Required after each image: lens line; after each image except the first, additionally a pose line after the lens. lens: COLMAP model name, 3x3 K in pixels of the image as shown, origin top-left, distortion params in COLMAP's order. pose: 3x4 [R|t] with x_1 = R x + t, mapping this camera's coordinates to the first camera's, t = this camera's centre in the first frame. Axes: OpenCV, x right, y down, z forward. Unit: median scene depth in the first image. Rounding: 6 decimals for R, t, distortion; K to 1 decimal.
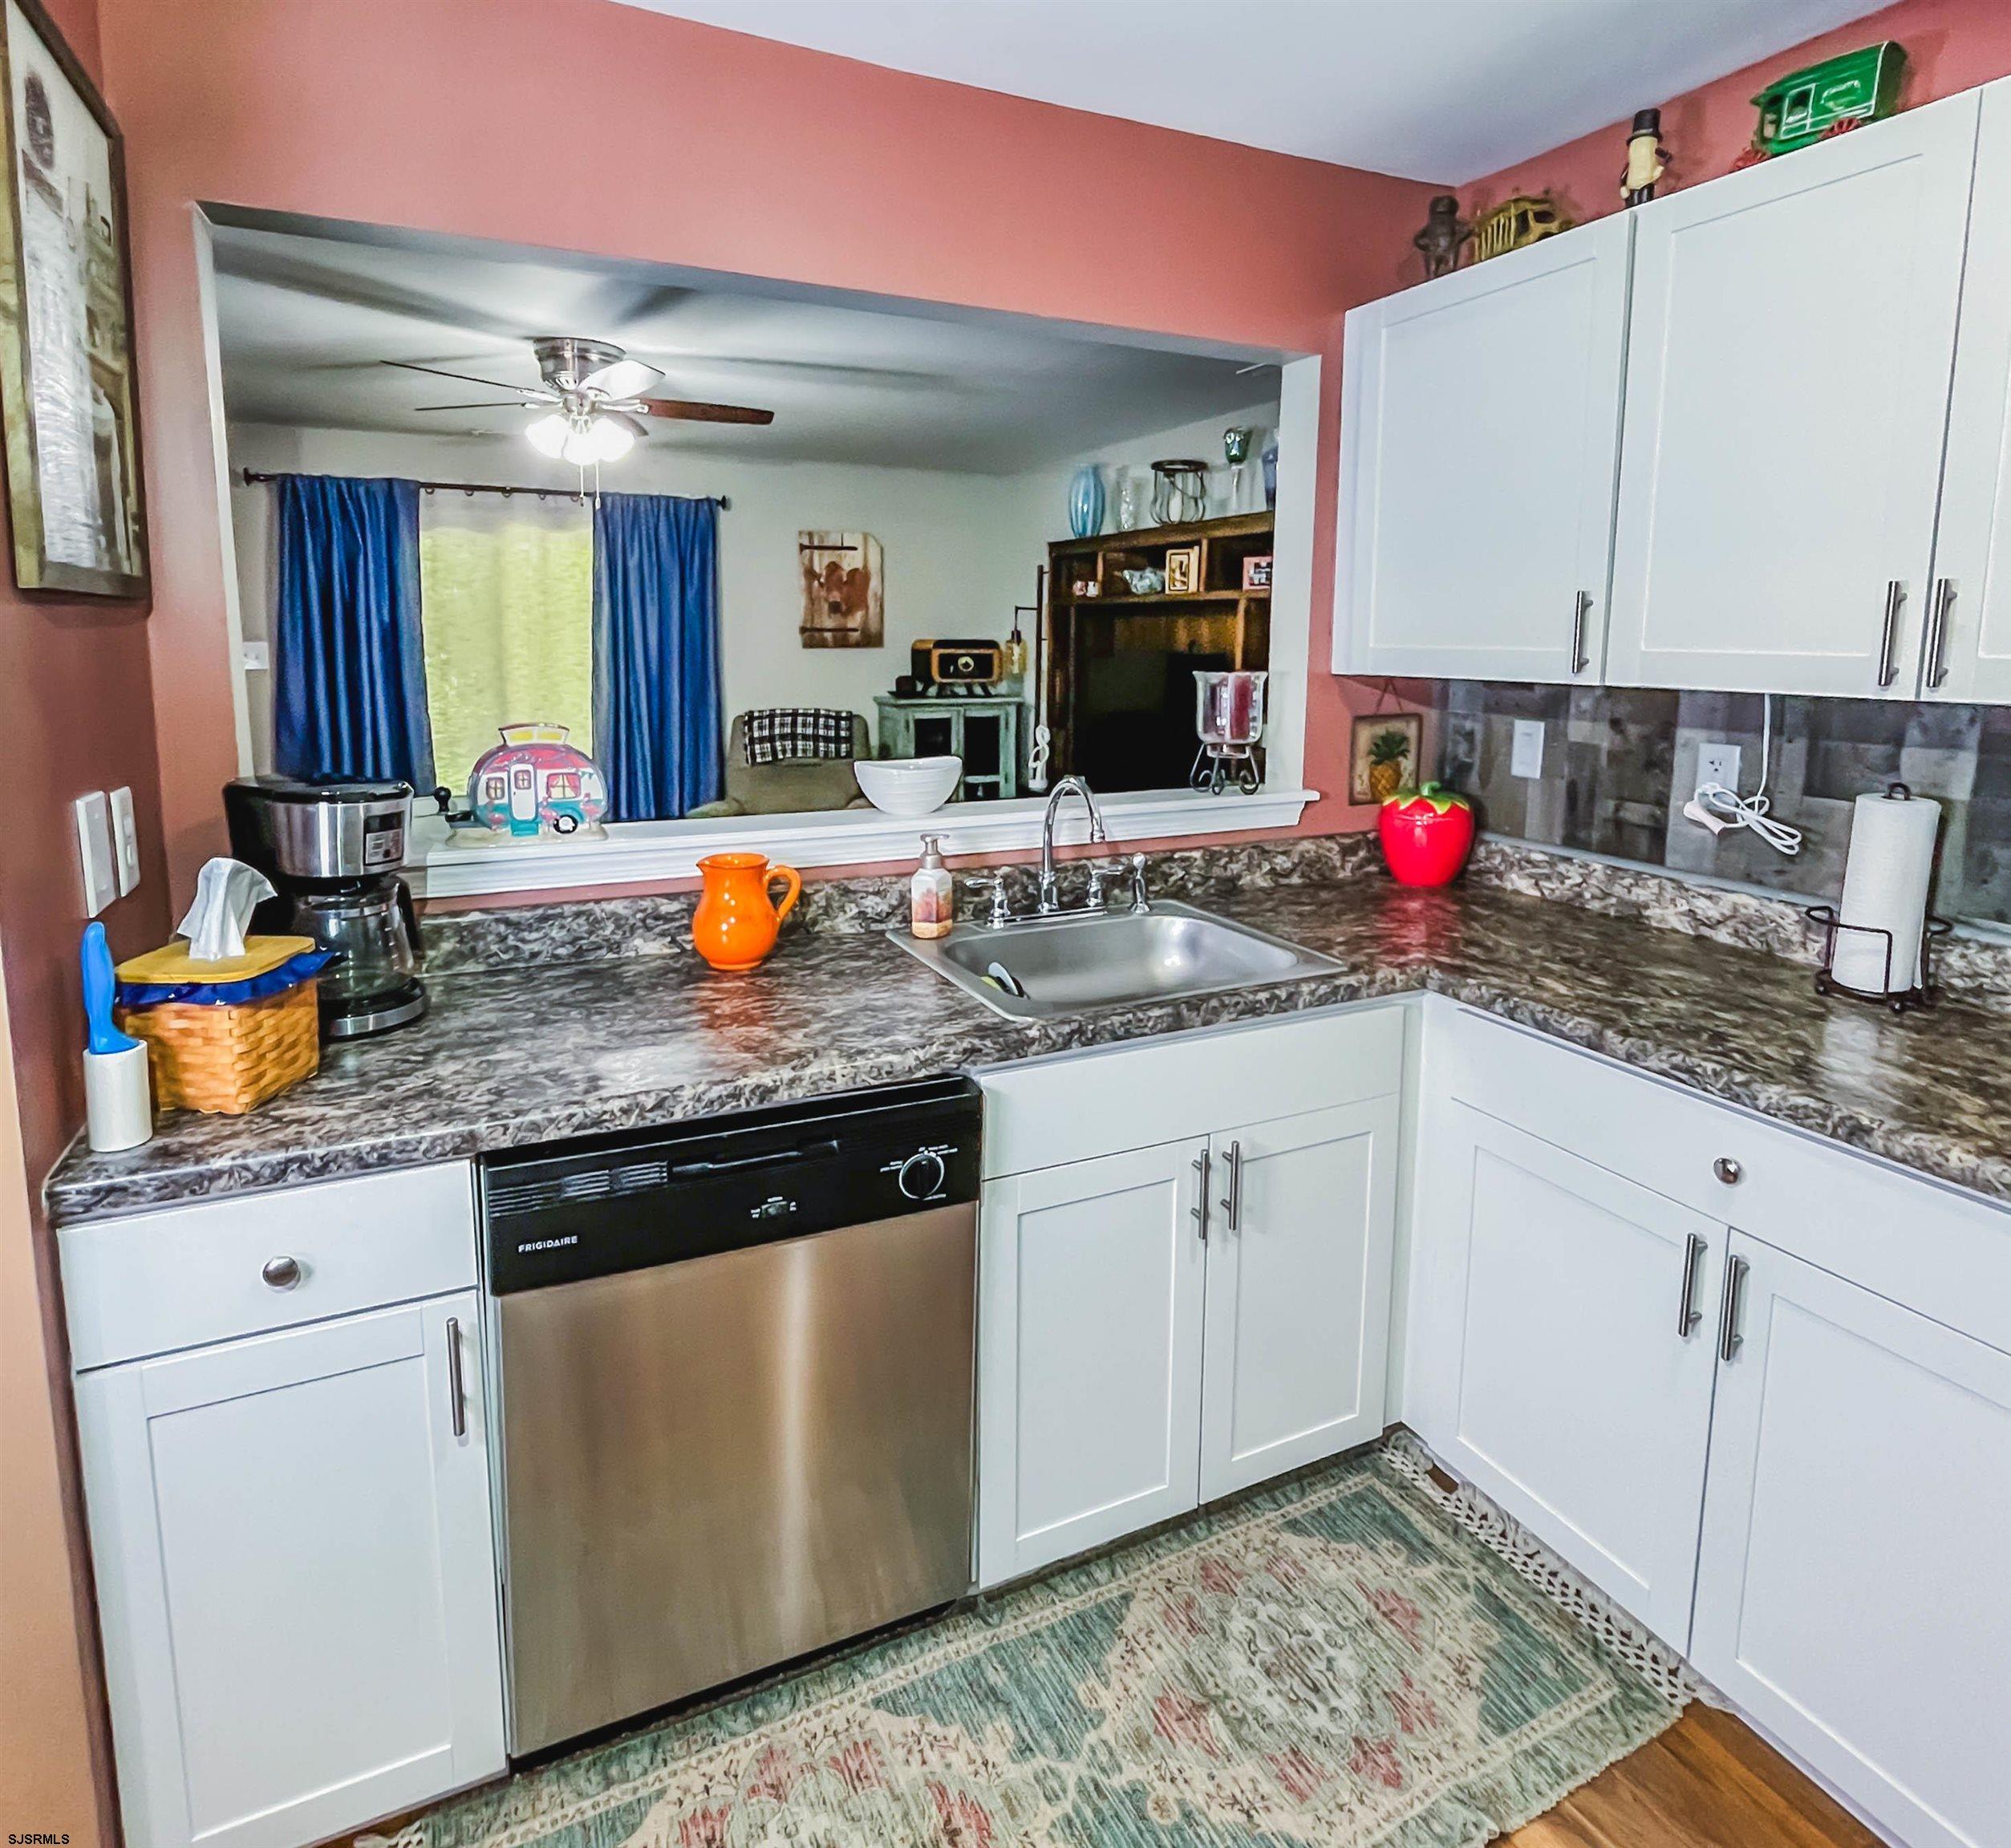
lens RADIAL K [[1145.0, 0, 984.7], [0, 1145.0, 776.2], [0, 0, 1]] dist [-0.008053, -0.001087]
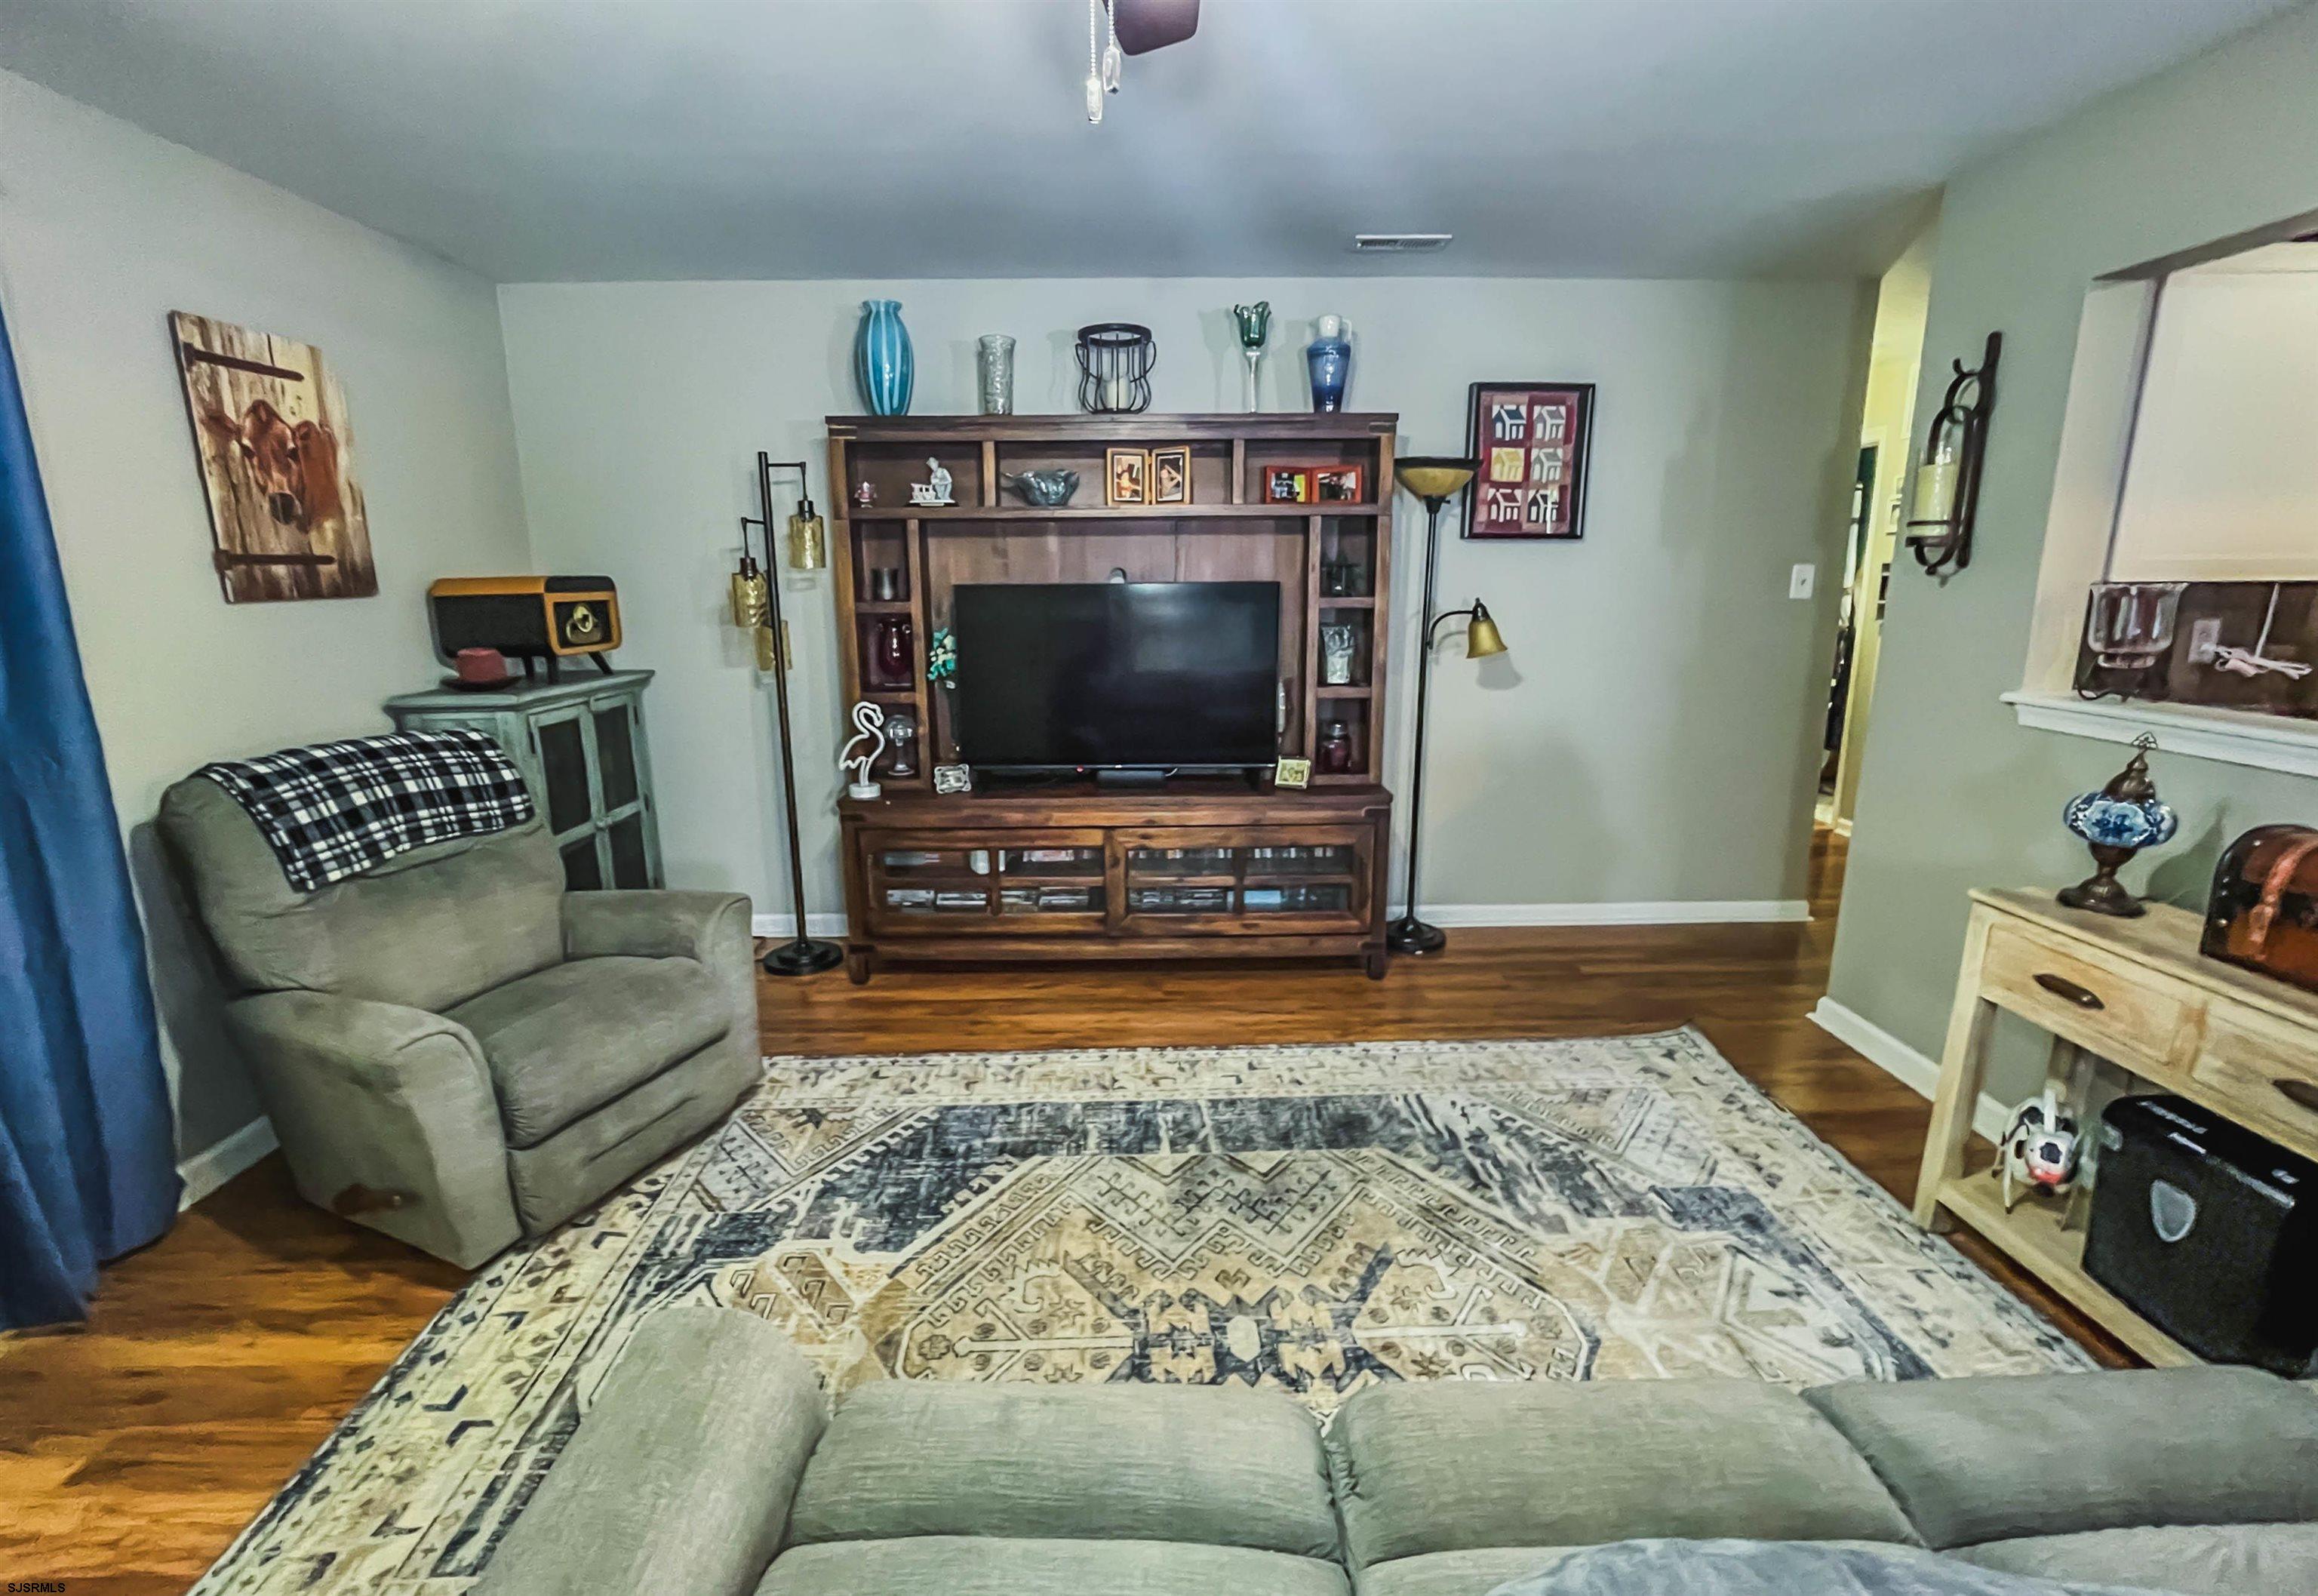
lens RADIAL K [[1008.4, 0, 1161.4], [0, 1008.4, 791.7], [0, 0, 1]] dist [-0.011902, 0.000123]
pose [[0.400528, -0.204795, 0.893105, -0.958879], [0.124682, 0.977818, 0.168304, -0.164094], [-0.907762, 0.043944, 0.417178, 1.405128]]
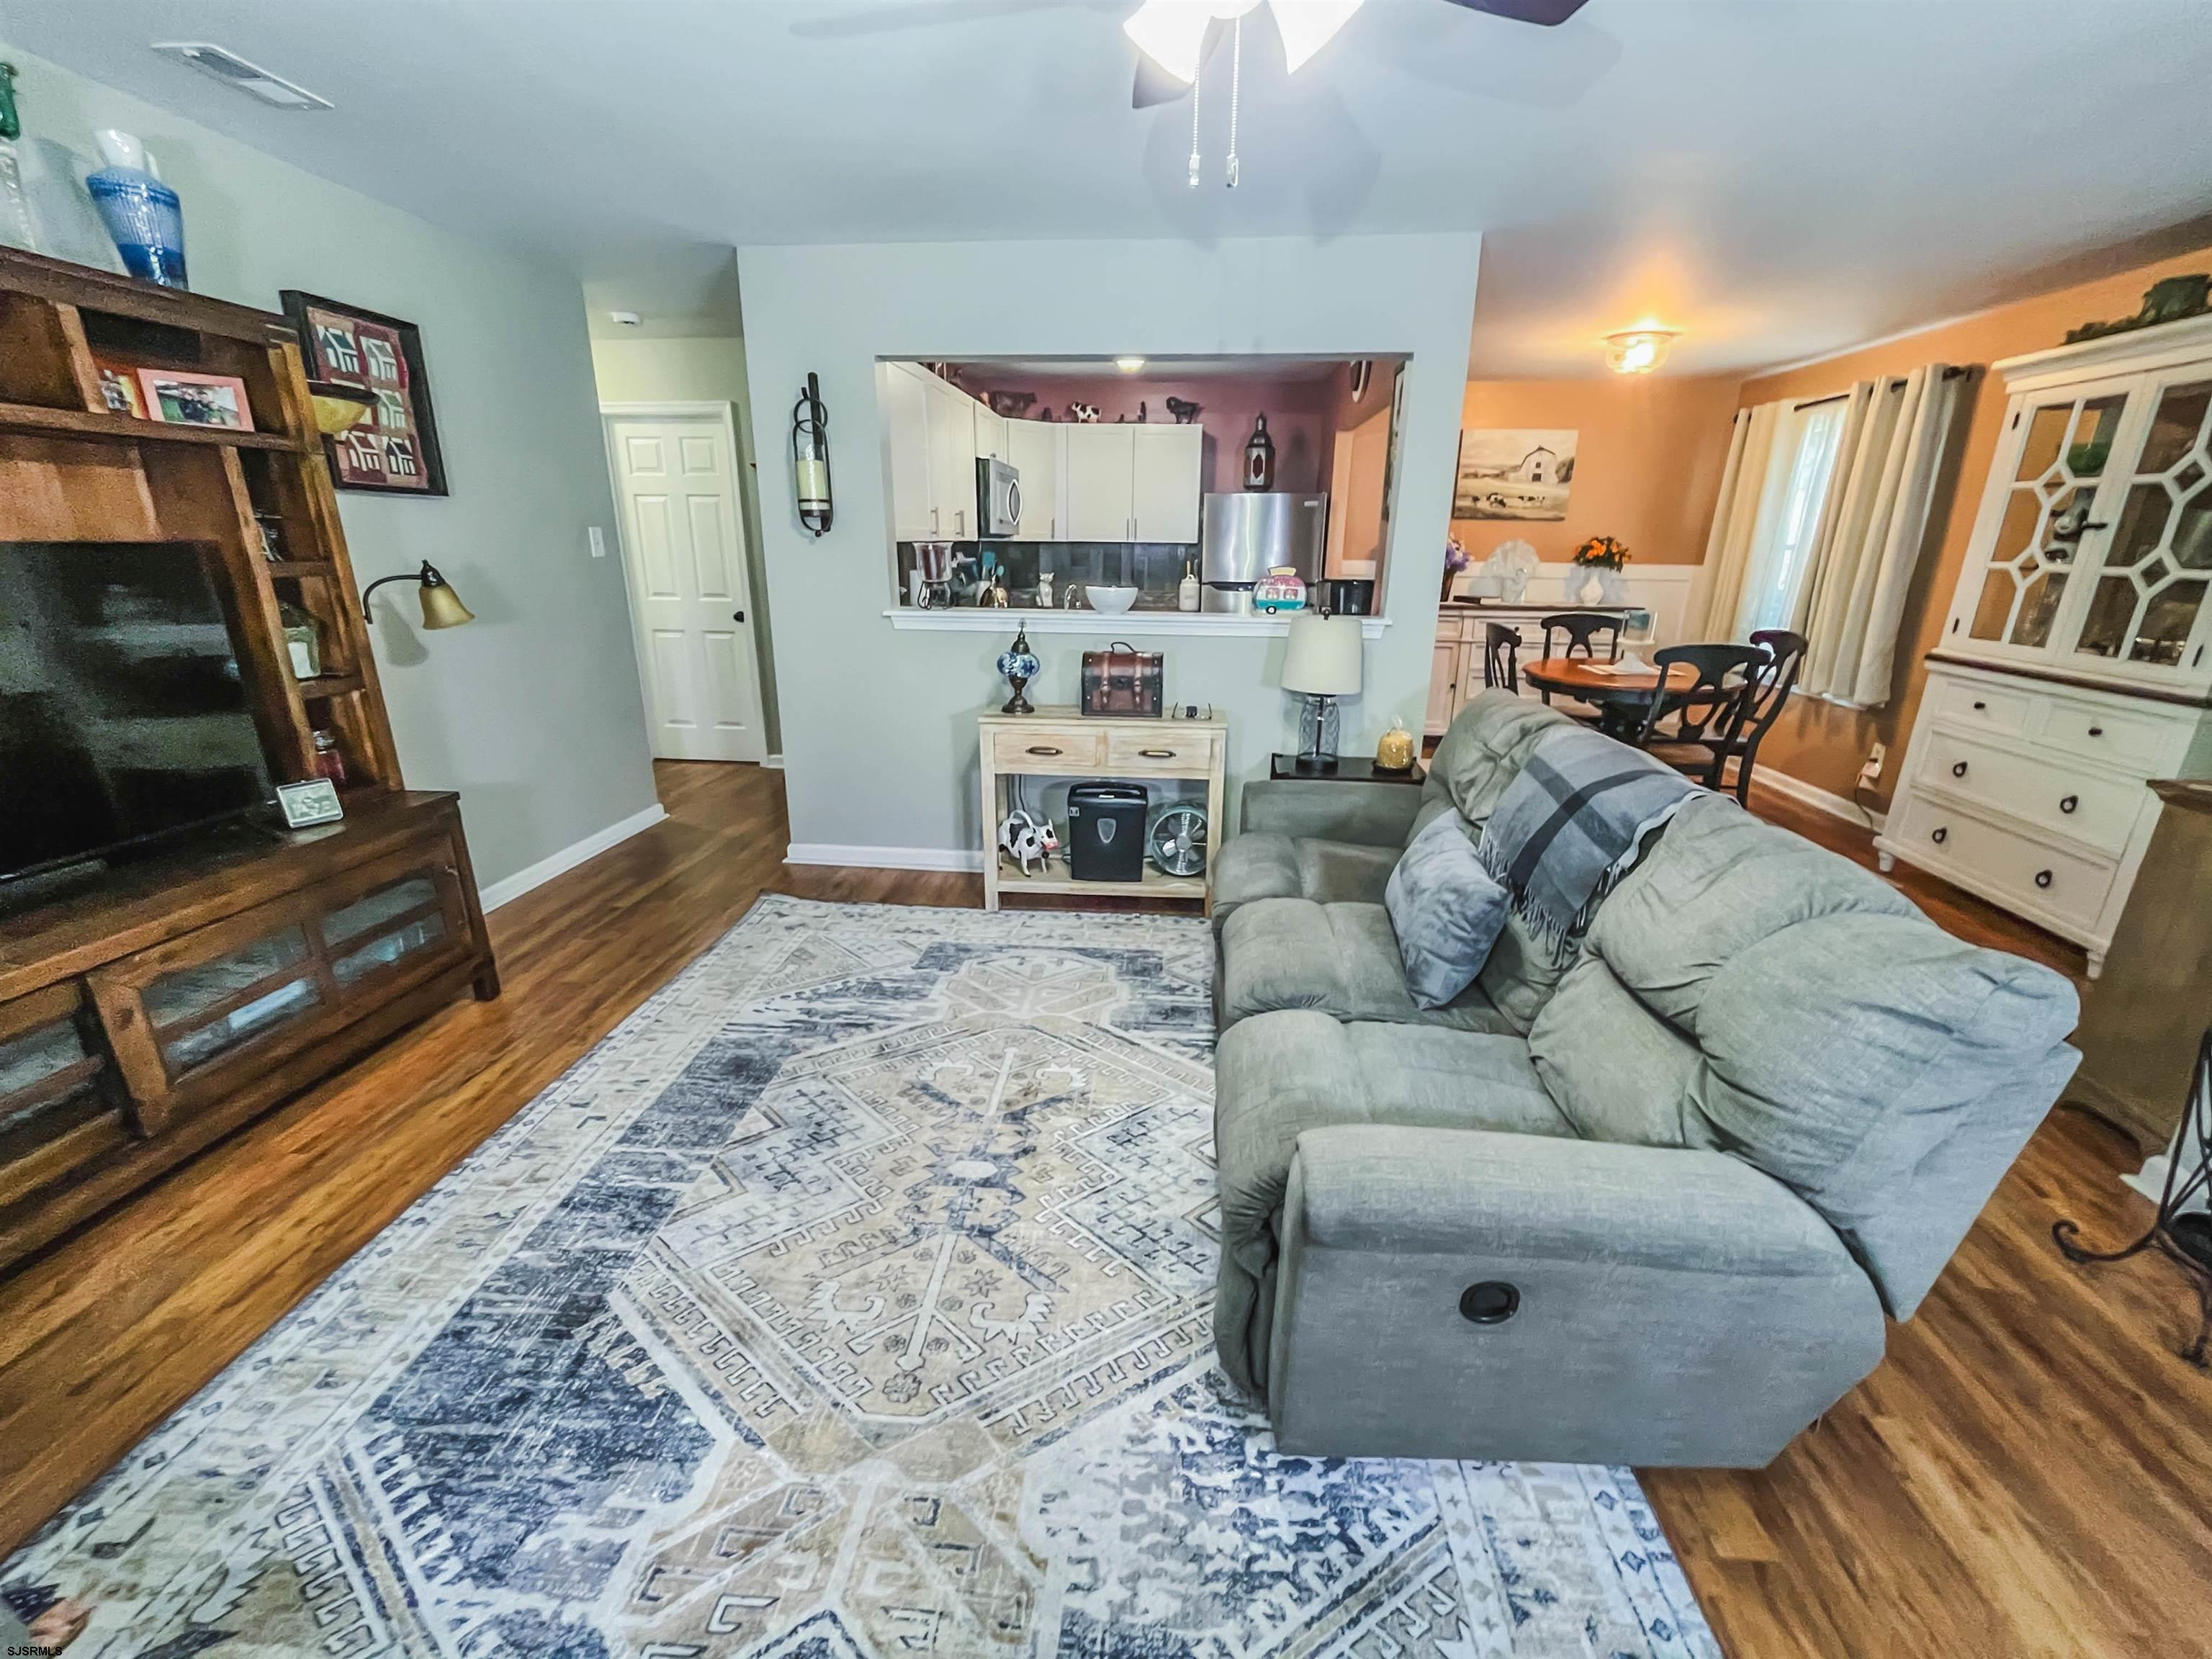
lens RADIAL K [[910.9, 0, 1113.9], [0, 910.9, 833.9], [0, 0, 1]] dist [-0.022966, 0.007191]
pose [[-0.869788, -0.168367, 0.463813, -0.794277], [0.043571, 0.910105, 0.412081, -0.249604], [-0.491499, 0.378632, -0.784262, 2.155673]]
